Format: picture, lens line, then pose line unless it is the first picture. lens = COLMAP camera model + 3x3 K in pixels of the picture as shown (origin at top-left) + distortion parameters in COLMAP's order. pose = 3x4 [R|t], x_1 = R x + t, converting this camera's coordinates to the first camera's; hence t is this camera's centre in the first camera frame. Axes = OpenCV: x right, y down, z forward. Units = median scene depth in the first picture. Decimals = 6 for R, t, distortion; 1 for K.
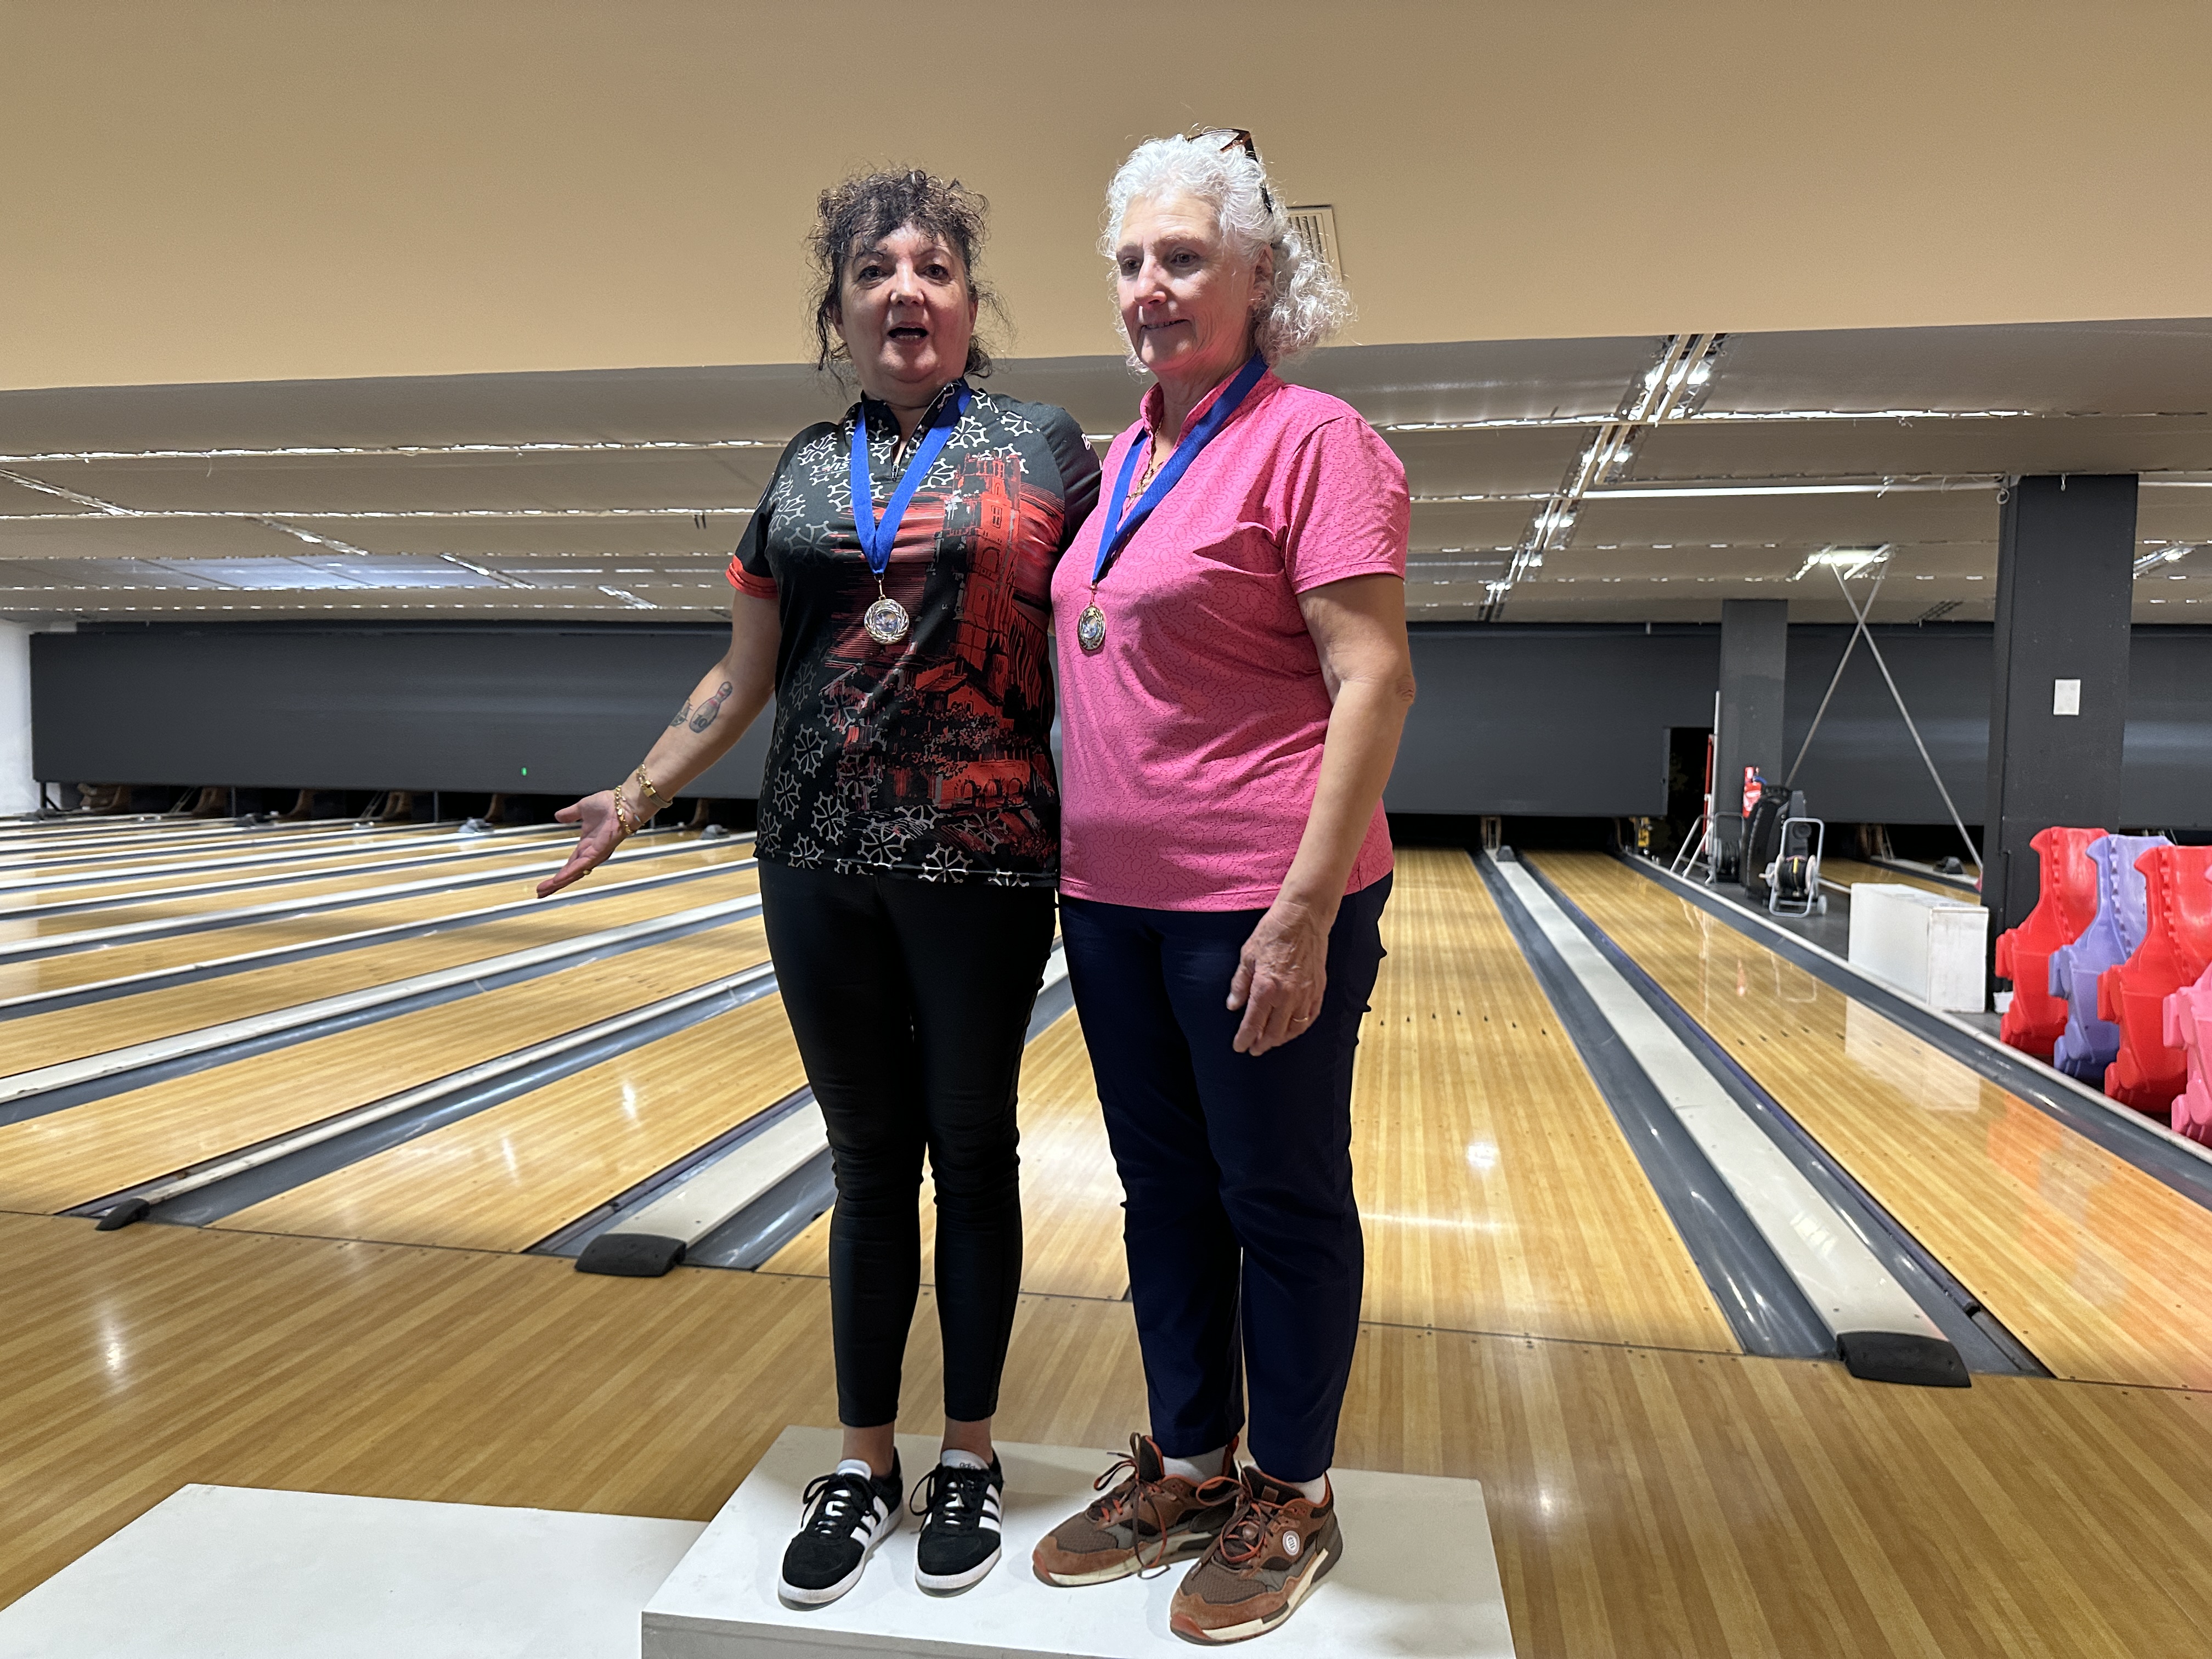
lens RADIAL K [[1568.4, 0, 1107.7], [0, 1568.4, 826.9], [0, 0, 1]] dist [0.018728, -0.032851]
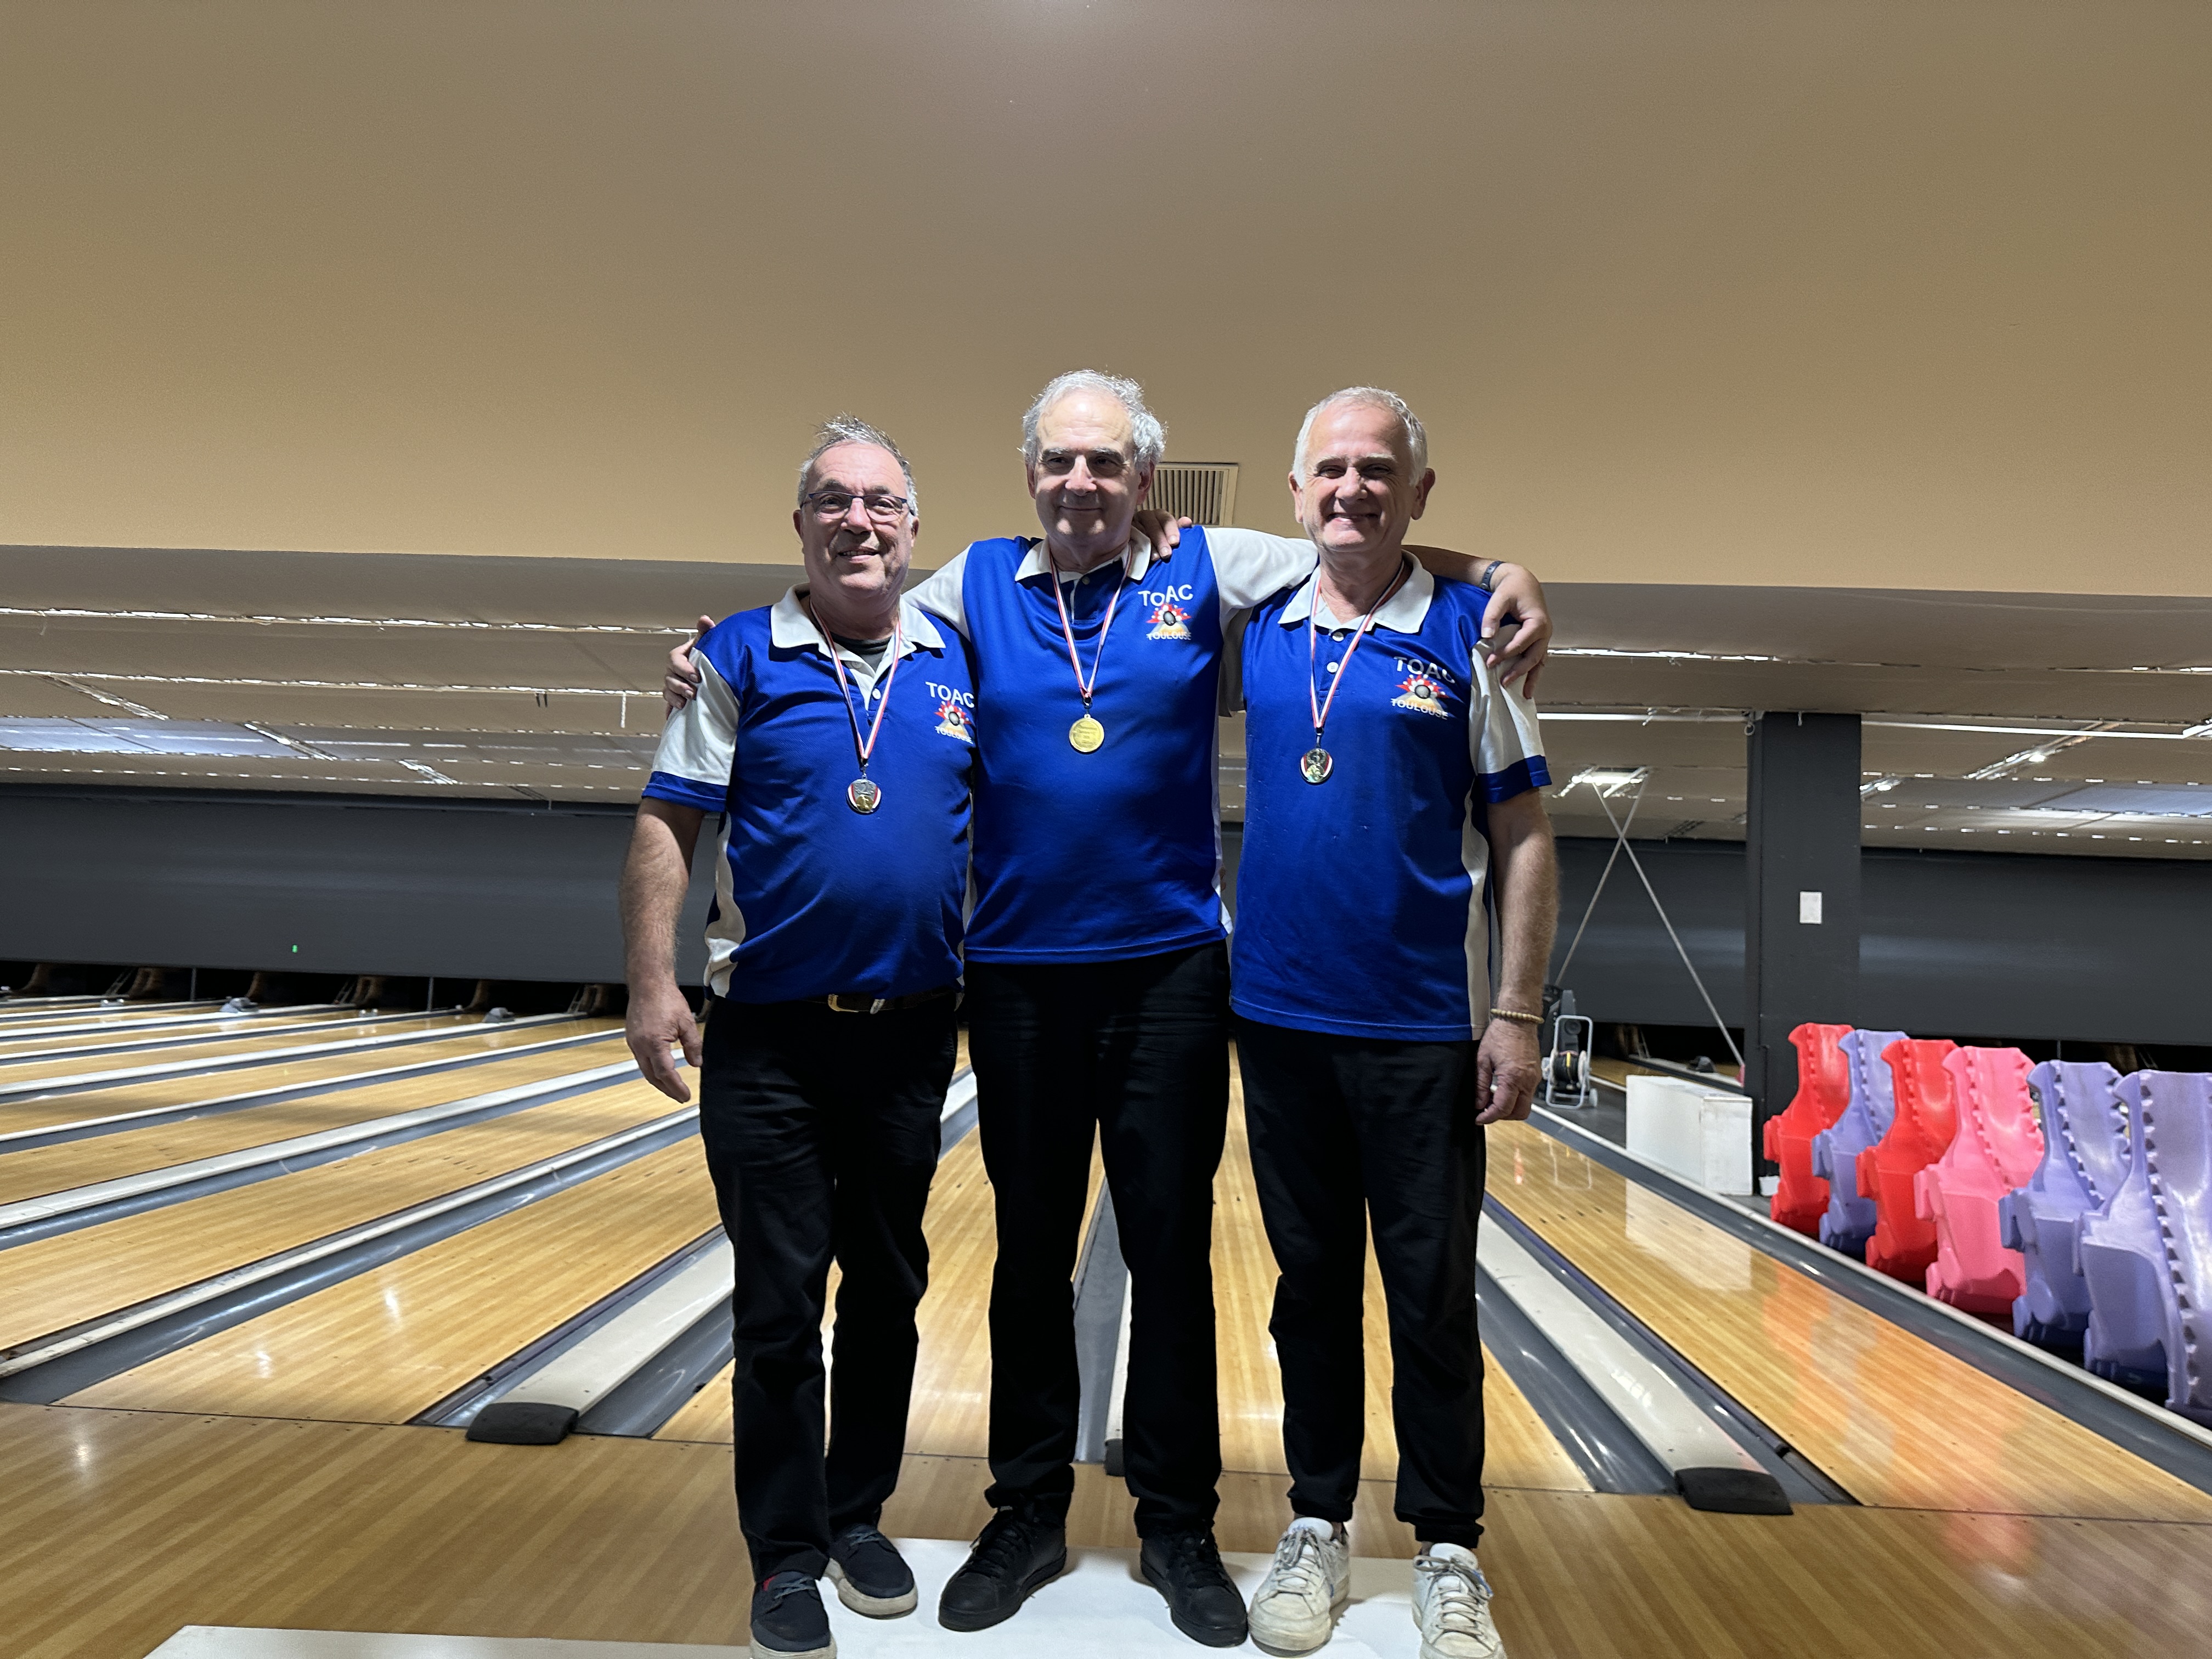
lens RADIAL K [[1568.4, 0, 1094.3], [0, 1568.4, 821.1], [0, 0, 1]] dist [0.018728, -0.032851]
pose [[0.990576, 0.032712, 0.132999, -0.050419], [-0.015466, 0.991564, -0.128689, 0.009108], [-0.136087, 0.125419, 0.982726, -0.043240]]
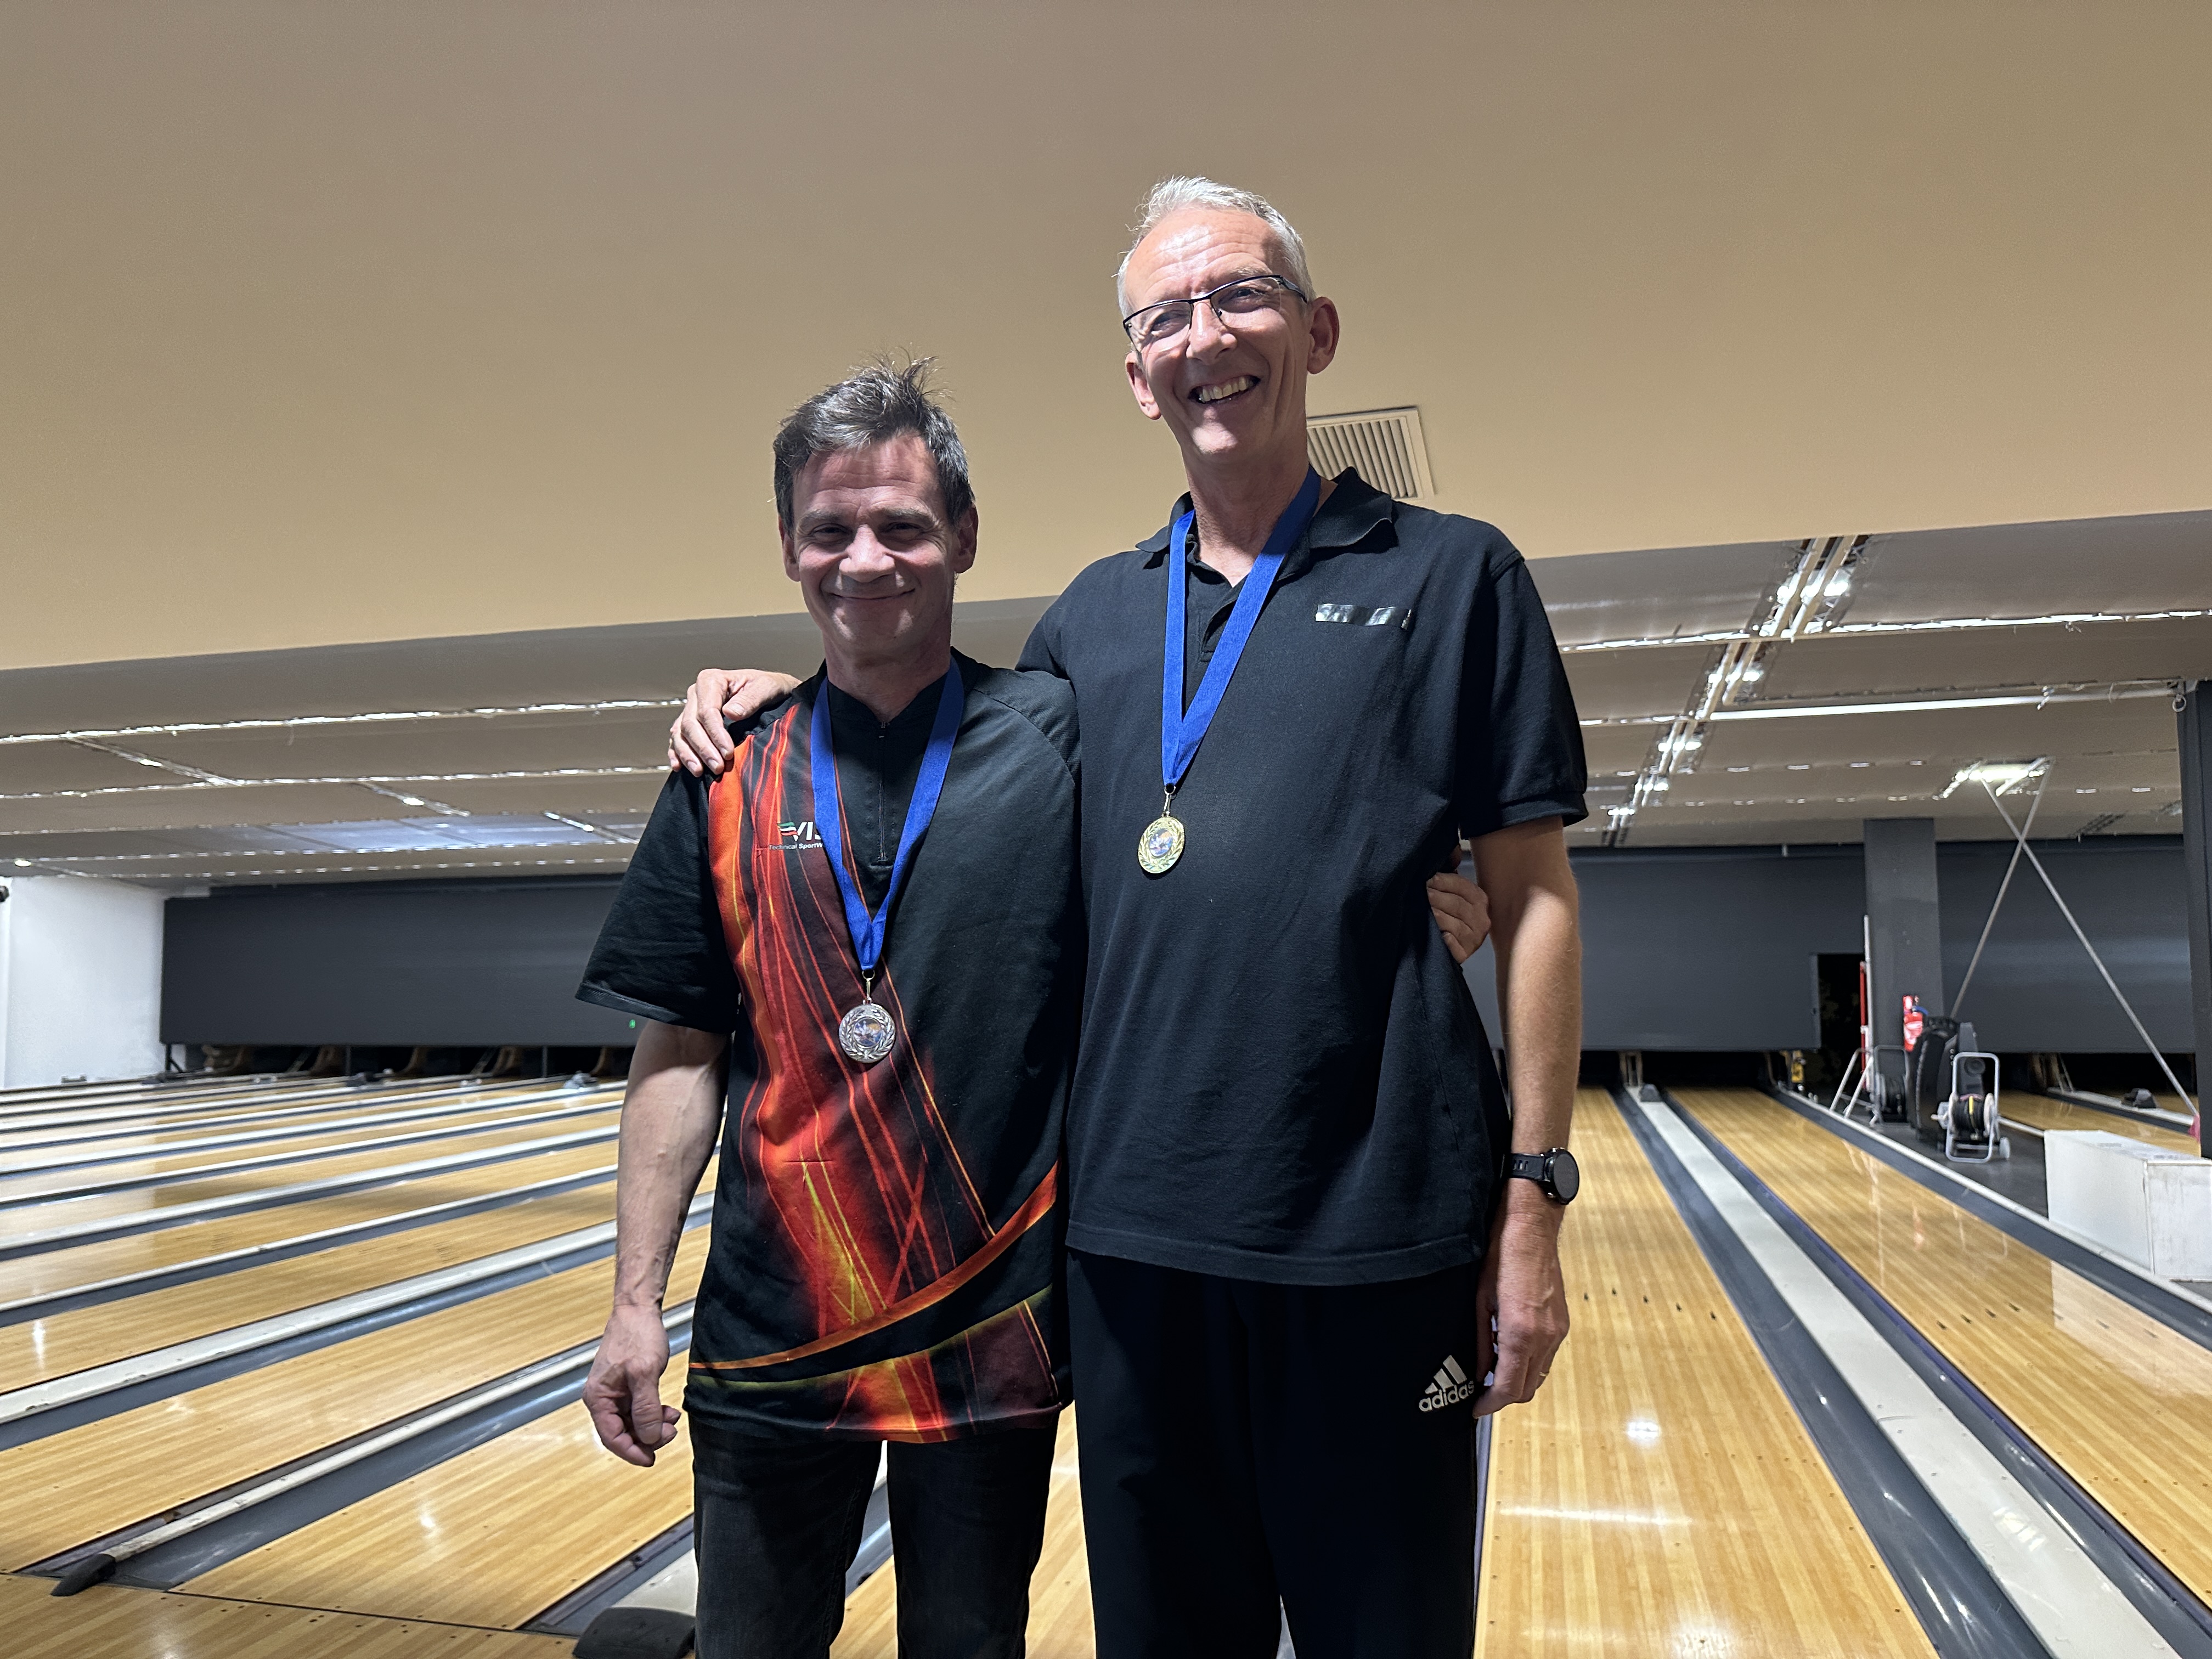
lens RADIAL K [[1568.4, 0, 1122.5], [0, 1568.4, 846.6], [0, 0, 1]] dist [0.018728, -0.032851]
pose [[0.997529, -0.027801, -0.064521, 0.012510], [0.018810, 0.990533, -0.135983, -0.016049], [0.067690, 0.134433, 0.988608, 0.070605]]
